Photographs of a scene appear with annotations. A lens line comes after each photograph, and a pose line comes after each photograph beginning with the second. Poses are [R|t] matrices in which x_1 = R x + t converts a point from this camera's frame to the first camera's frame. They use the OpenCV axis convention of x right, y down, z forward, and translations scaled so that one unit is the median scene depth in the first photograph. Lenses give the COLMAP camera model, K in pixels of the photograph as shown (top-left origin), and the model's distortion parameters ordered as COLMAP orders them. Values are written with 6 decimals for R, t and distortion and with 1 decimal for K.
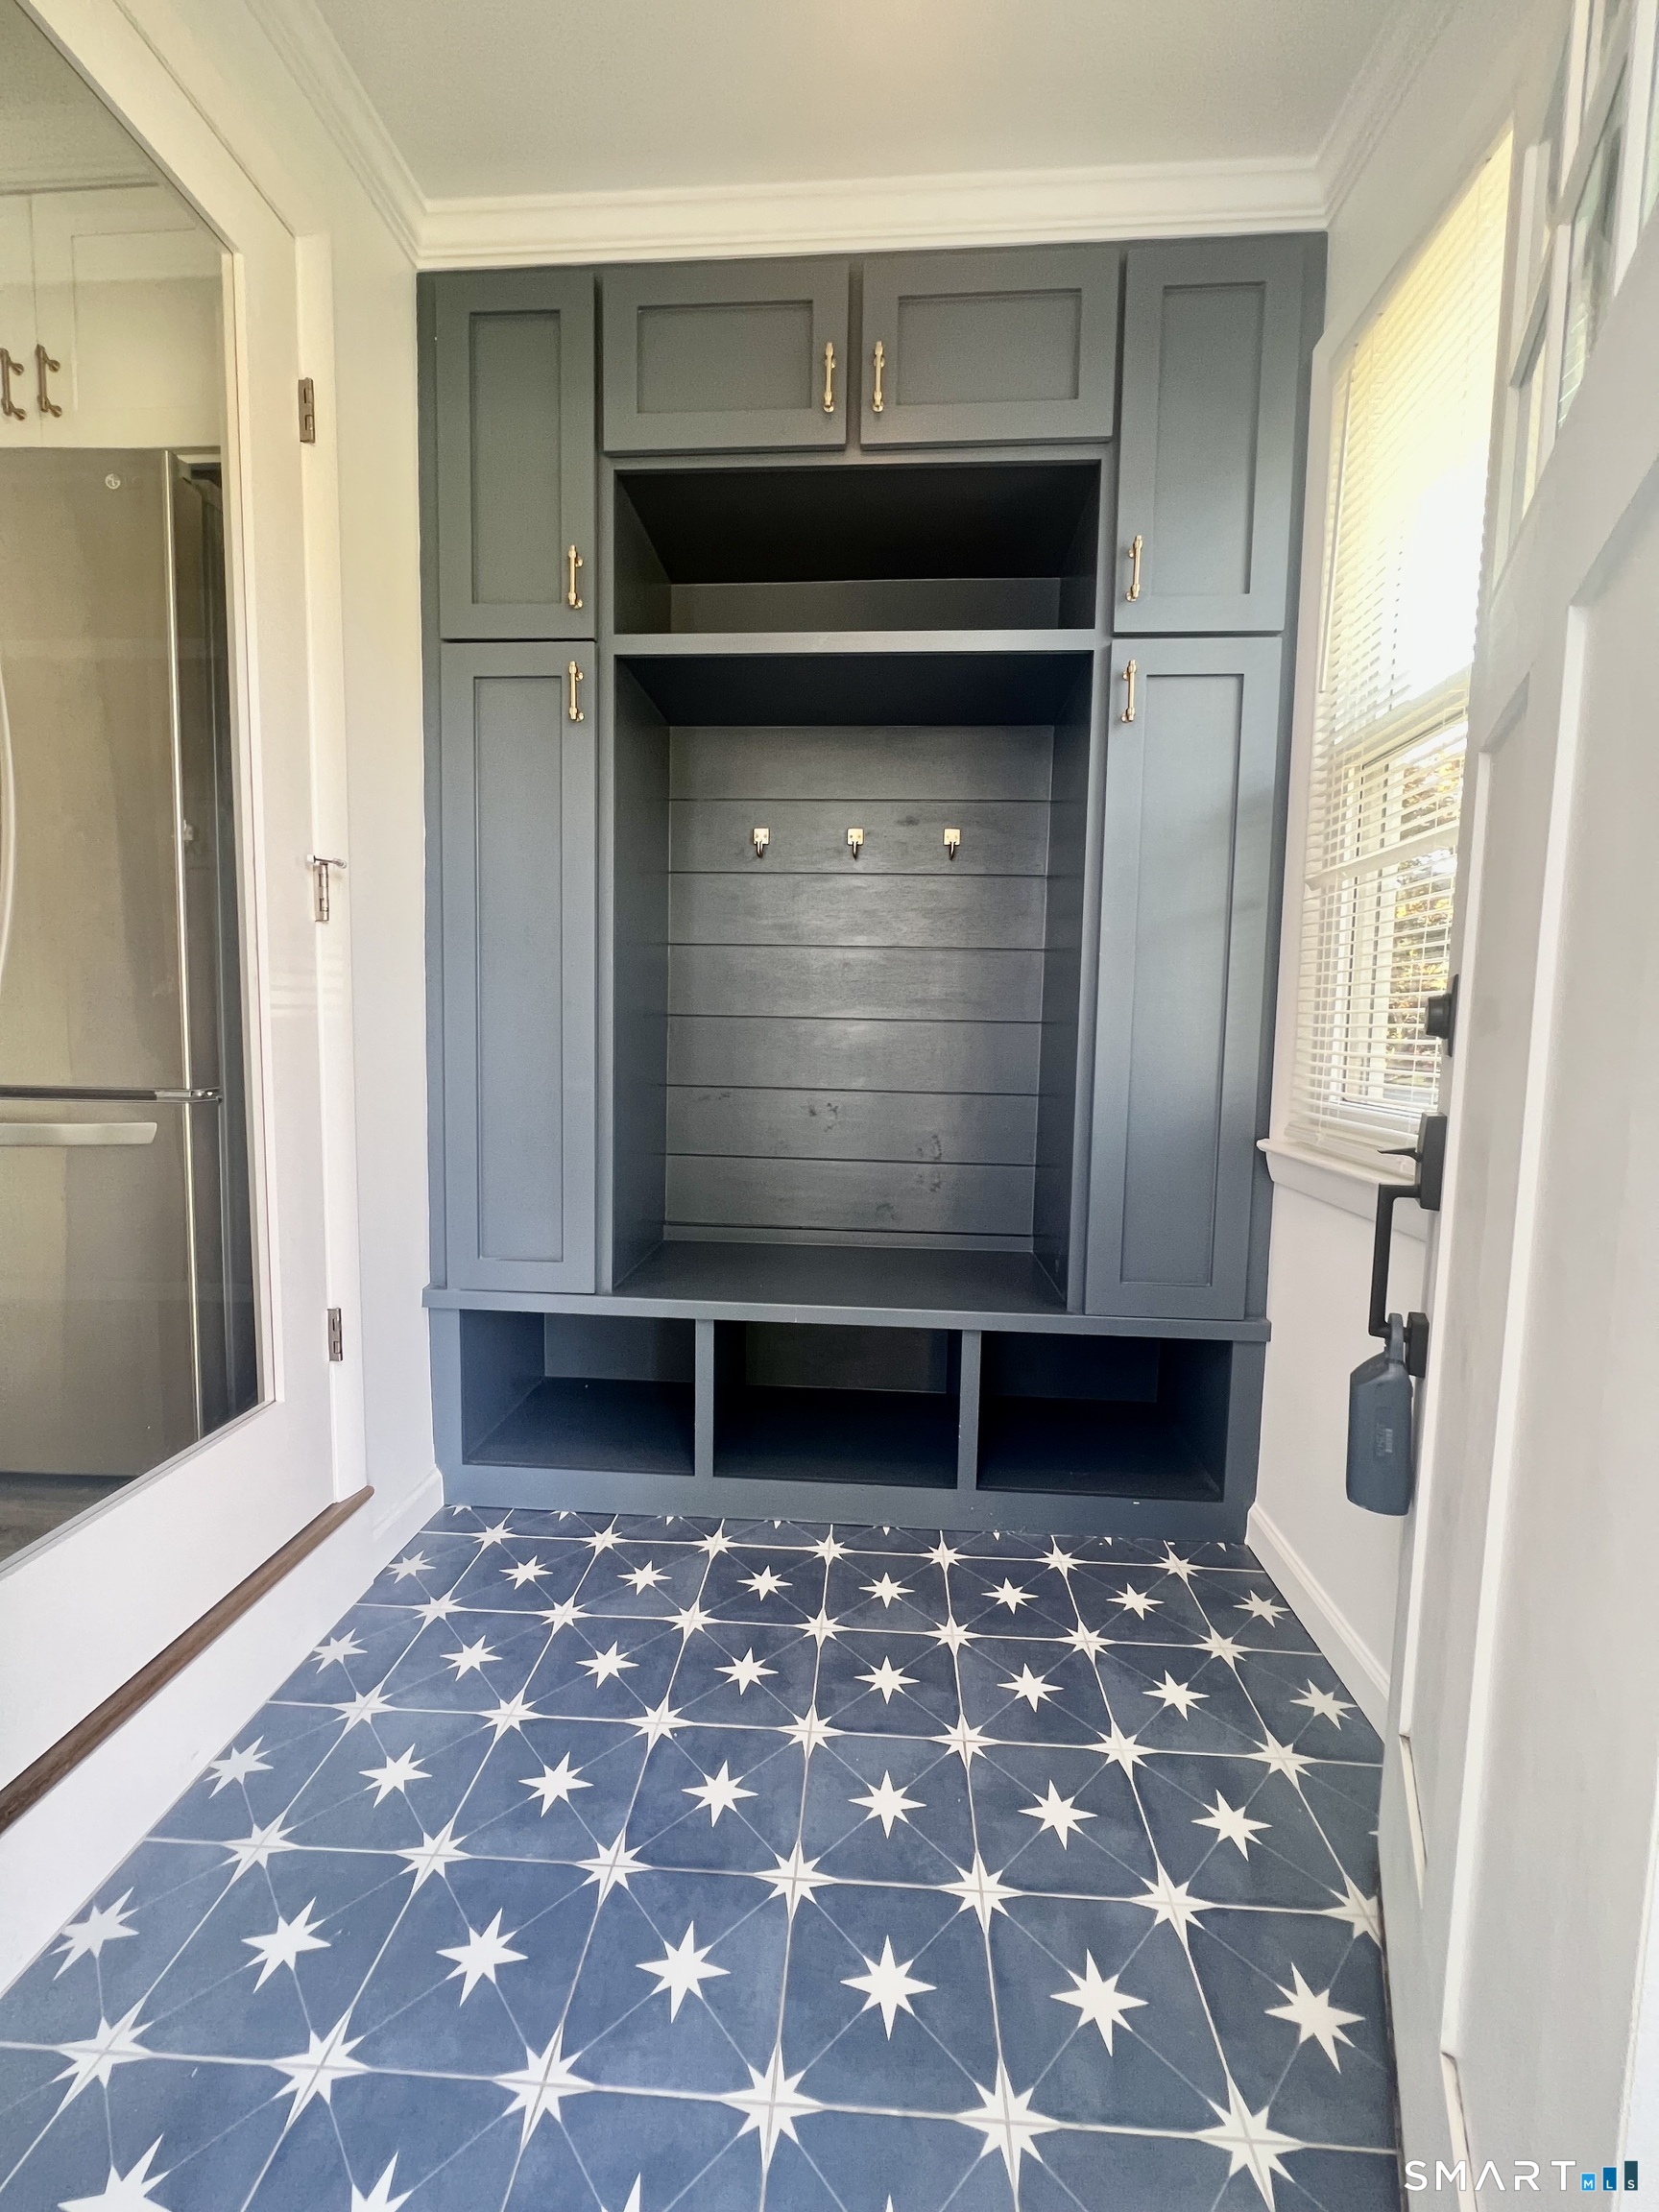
lens RADIAL K [[893.0, 0, 830.0], [0, 893.0, 1102.8], [0, 0, 1]] dist [-0.003614, 0.000957]
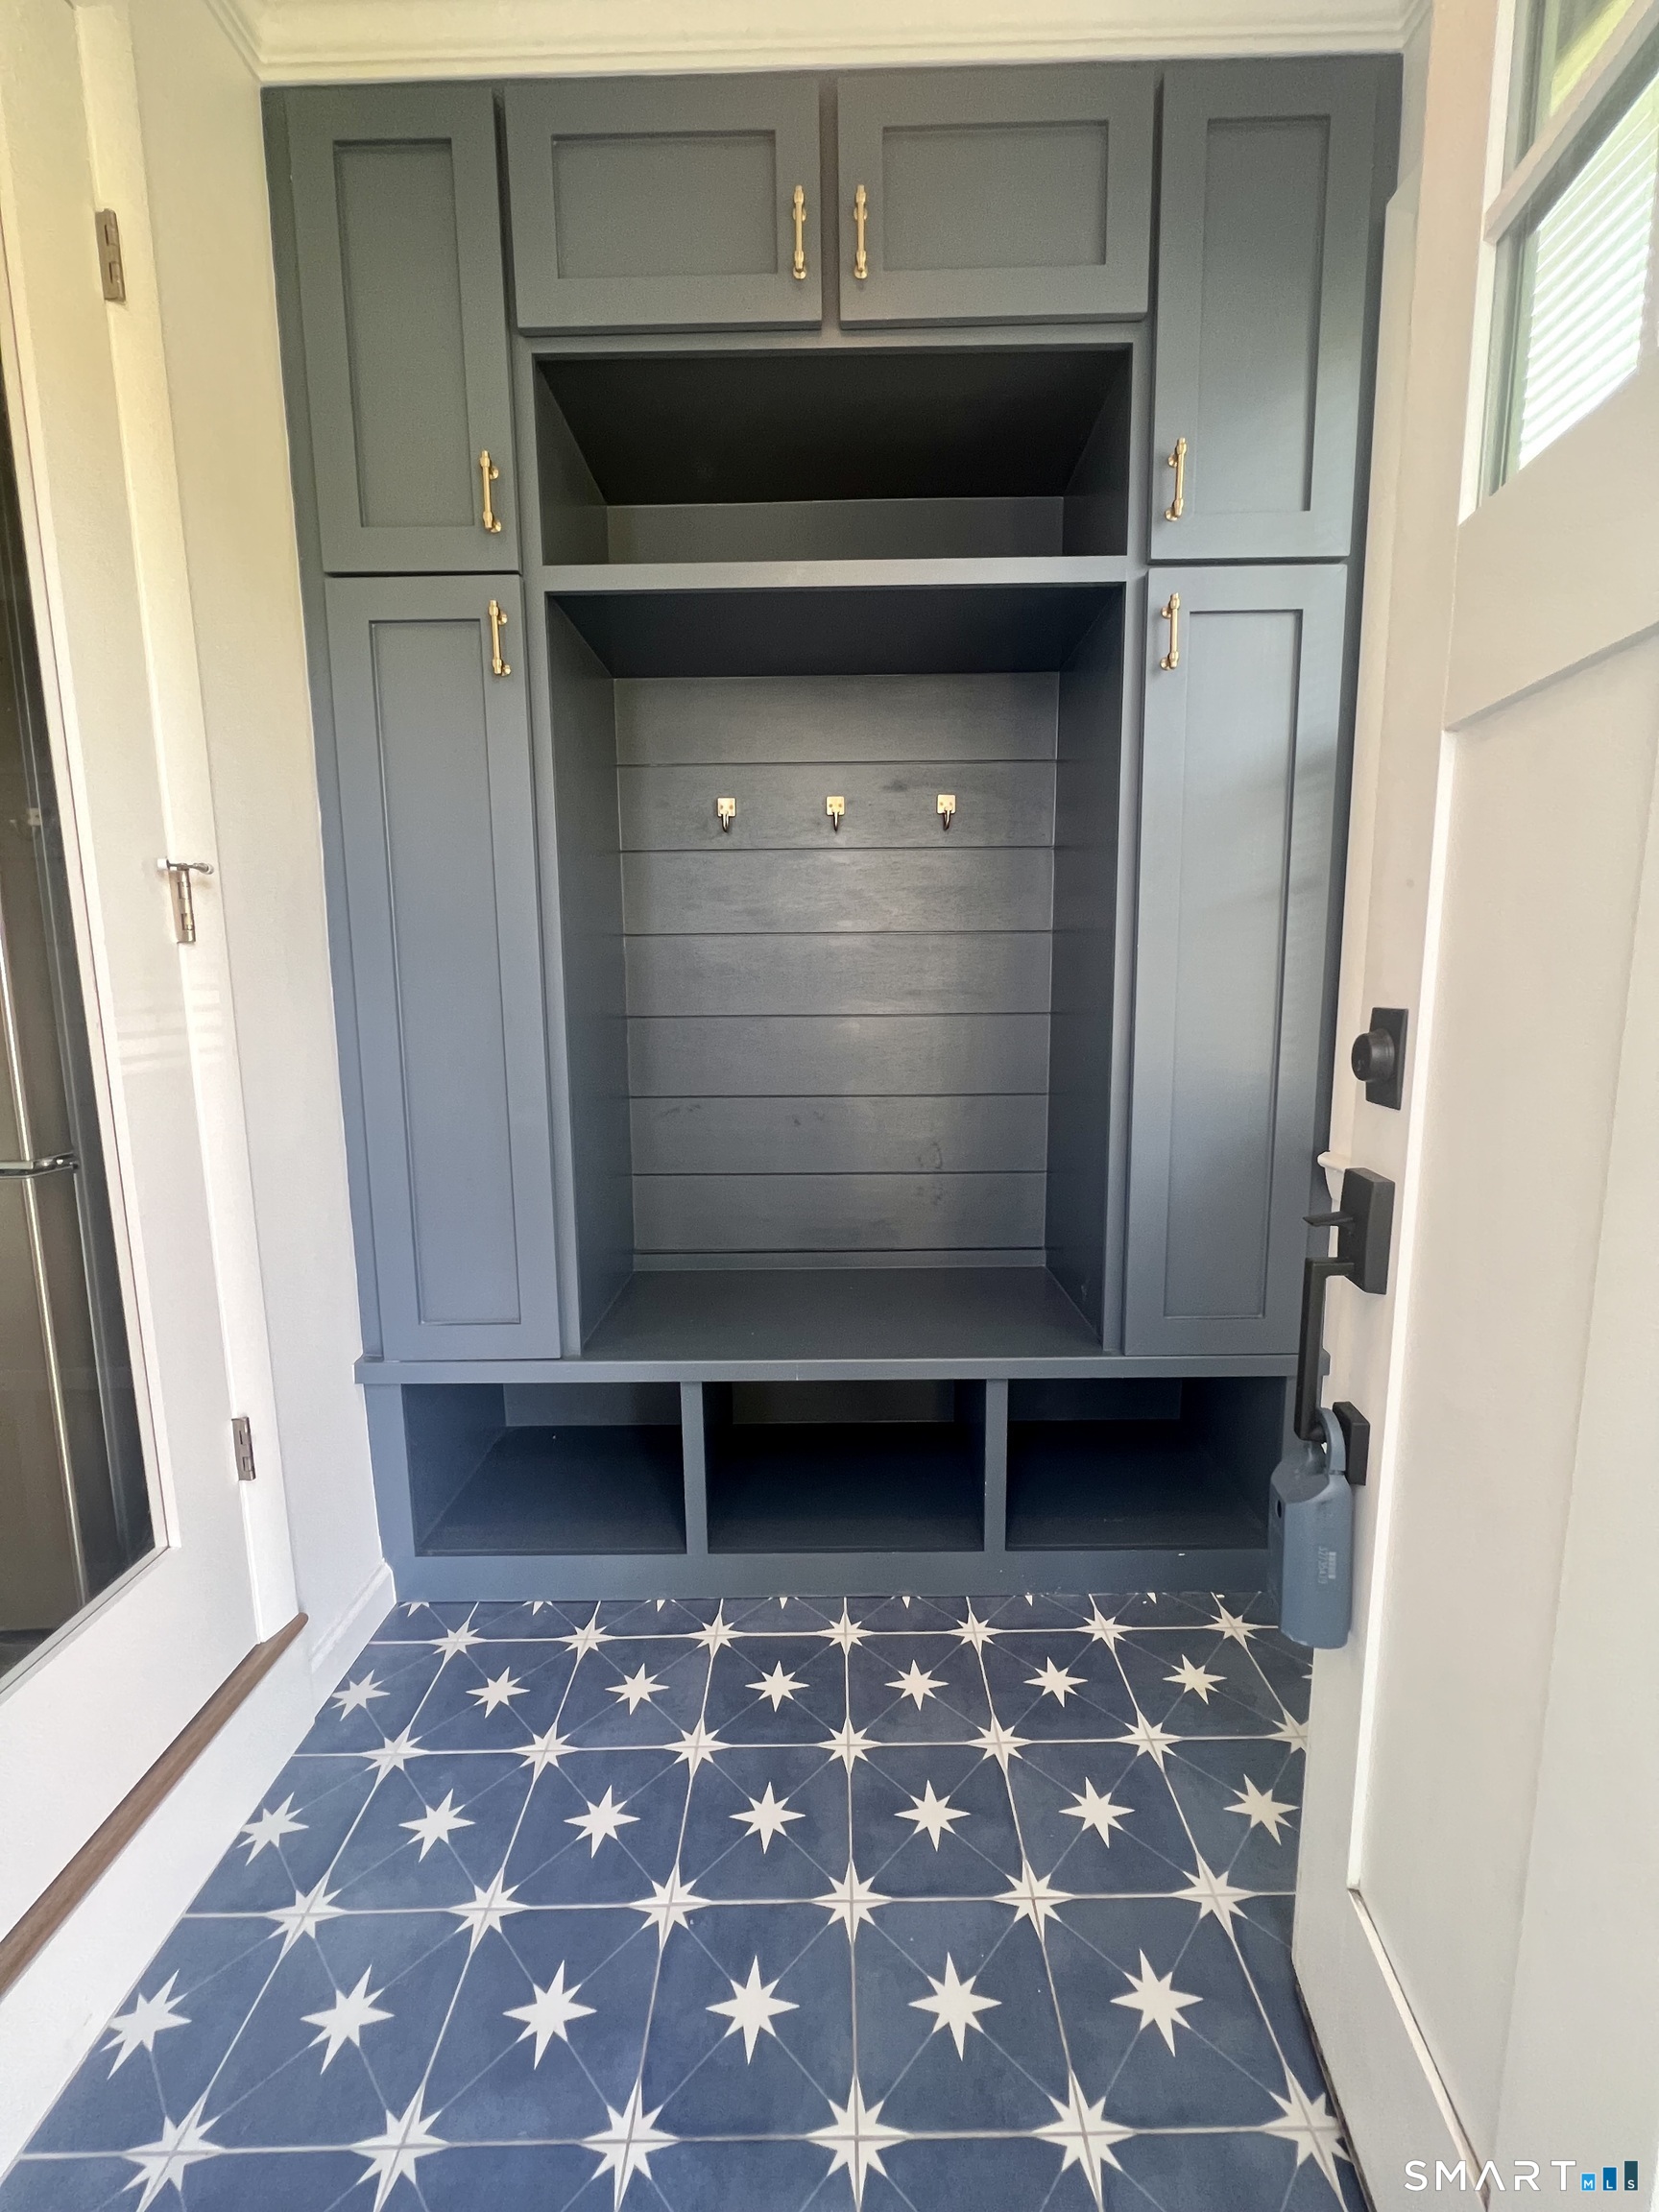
lens RADIAL K [[893.0, 0, 830.9], [0, 893.0, 1103.2], [0, 0, 1]] dist [-0.003614, 0.000957]
pose [[0.997726, -0.038841, 0.055080, -0.046157], [0.035845, 0.997877, 0.054383, -0.074870], [-0.057076, -0.052285, 0.997000, 0.156654]]
